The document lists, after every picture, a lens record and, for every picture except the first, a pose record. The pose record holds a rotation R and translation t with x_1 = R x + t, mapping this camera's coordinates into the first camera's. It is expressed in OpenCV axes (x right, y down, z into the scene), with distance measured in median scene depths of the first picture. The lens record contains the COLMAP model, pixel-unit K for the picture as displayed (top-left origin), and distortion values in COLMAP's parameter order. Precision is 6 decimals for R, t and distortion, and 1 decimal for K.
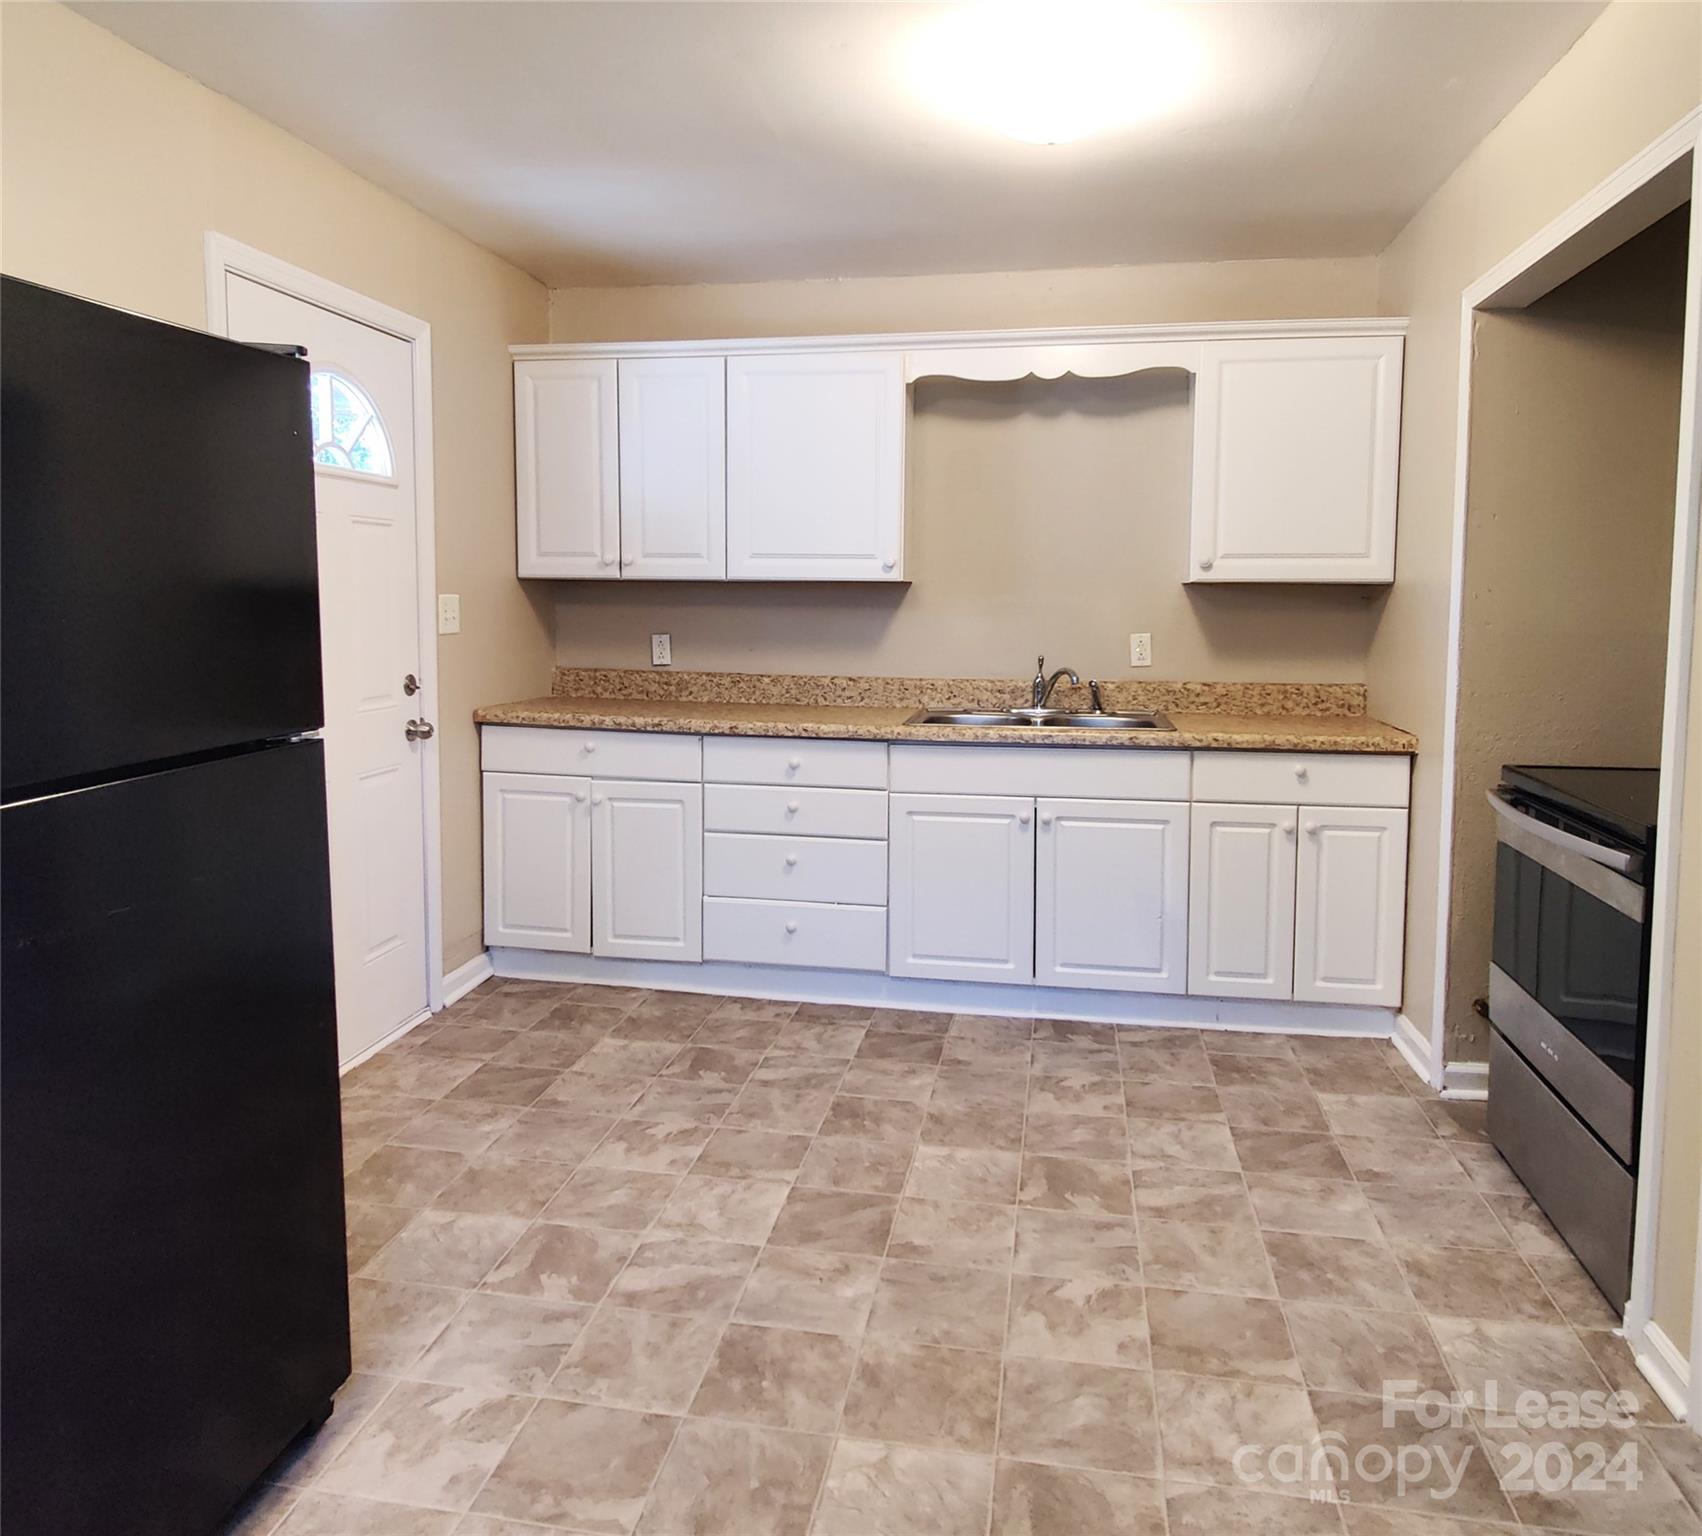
lens RADIAL K [[1175.6, 0, 858.6], [0, 1175.6, 769.2], [0, 0, 1]] dist [0.000748, 0.000655]
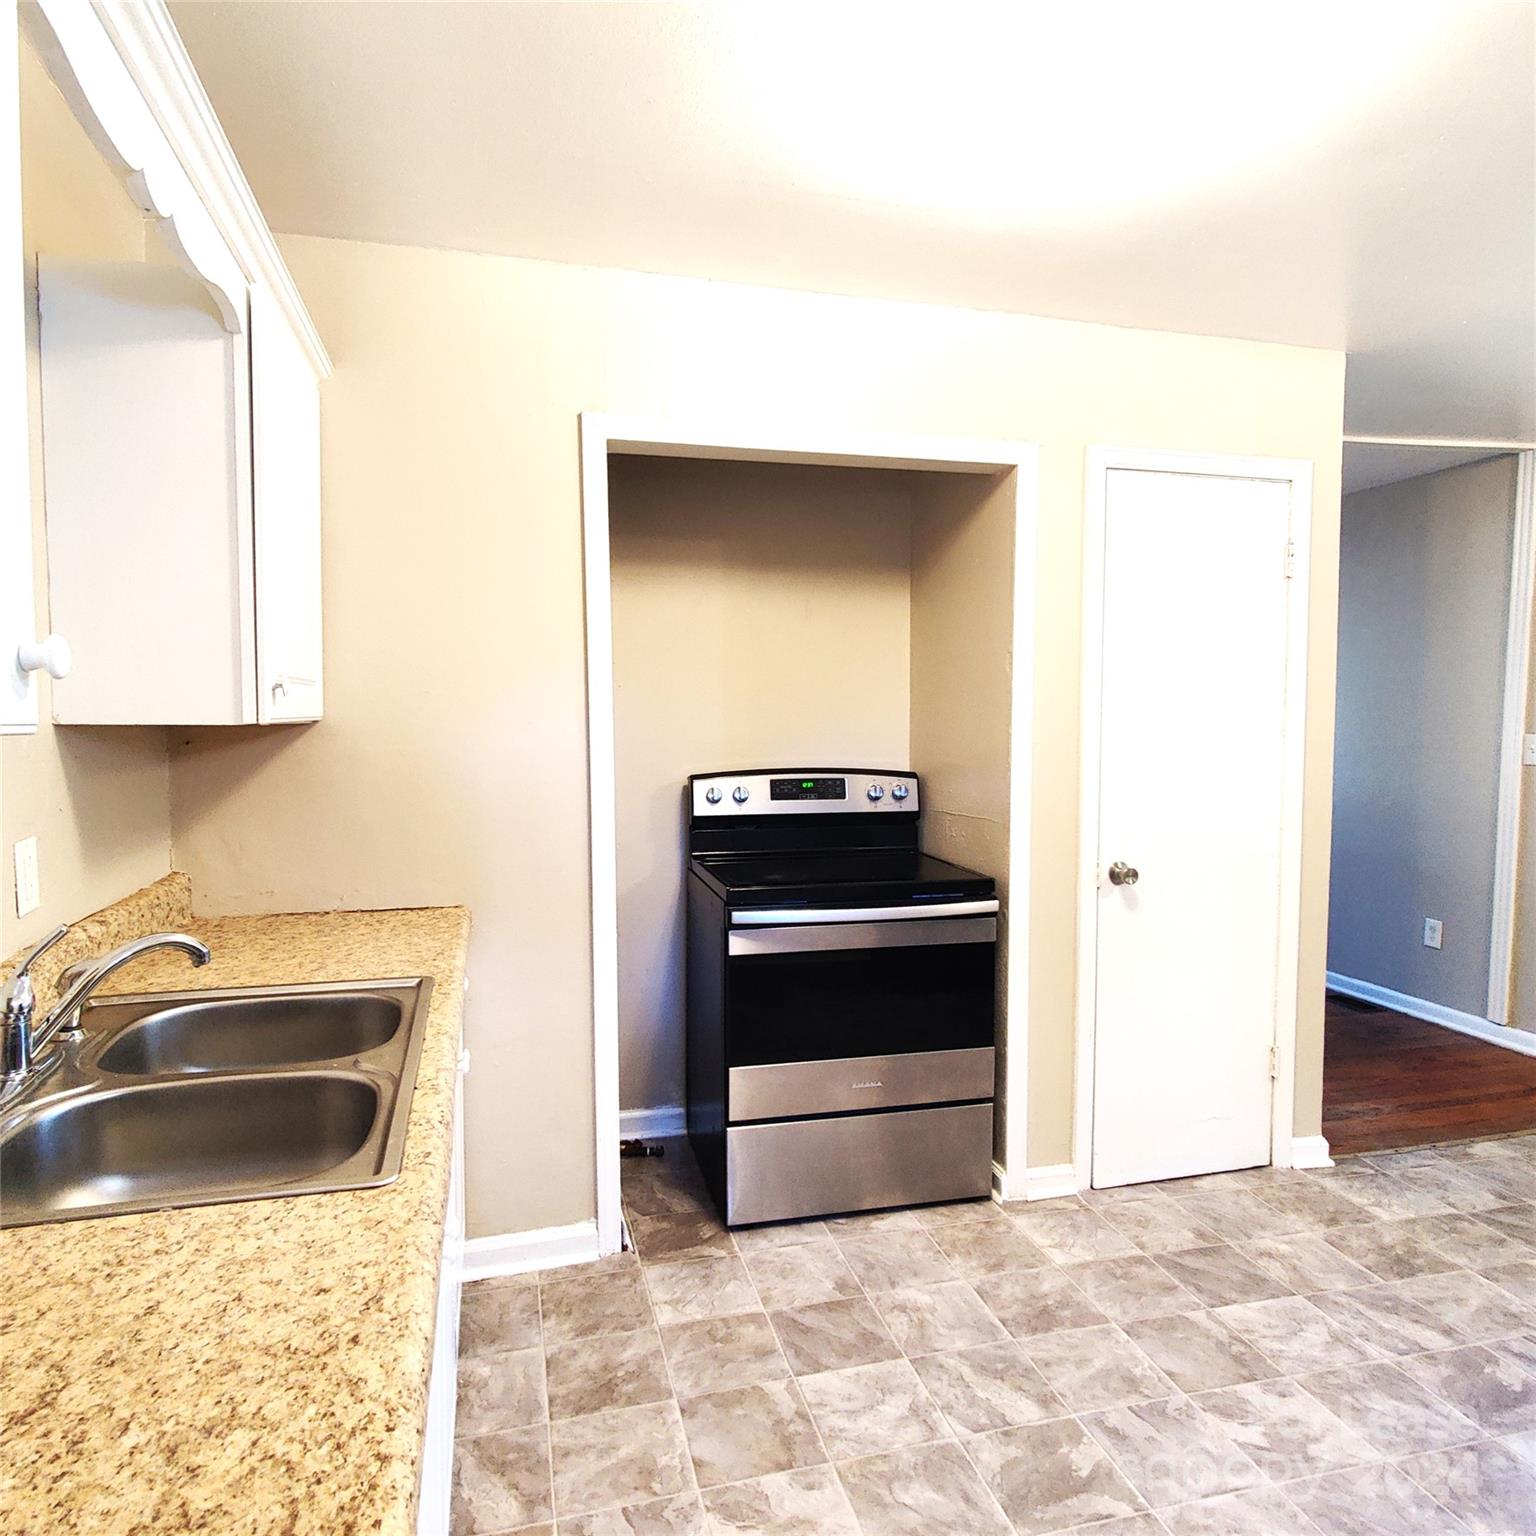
lens RADIAL K [[1041.8, 0, 775.1], [0, 1041.8, 770.8], [0, 0, 1]] dist [0.001818, 0.002284]
pose [[-0.423781, -0.058974, 0.903843, -0.371940], [0.127328, 0.984090, 0.123910, -0.245909], [-0.896770, 0.167596, -0.409530, 1.447238]]
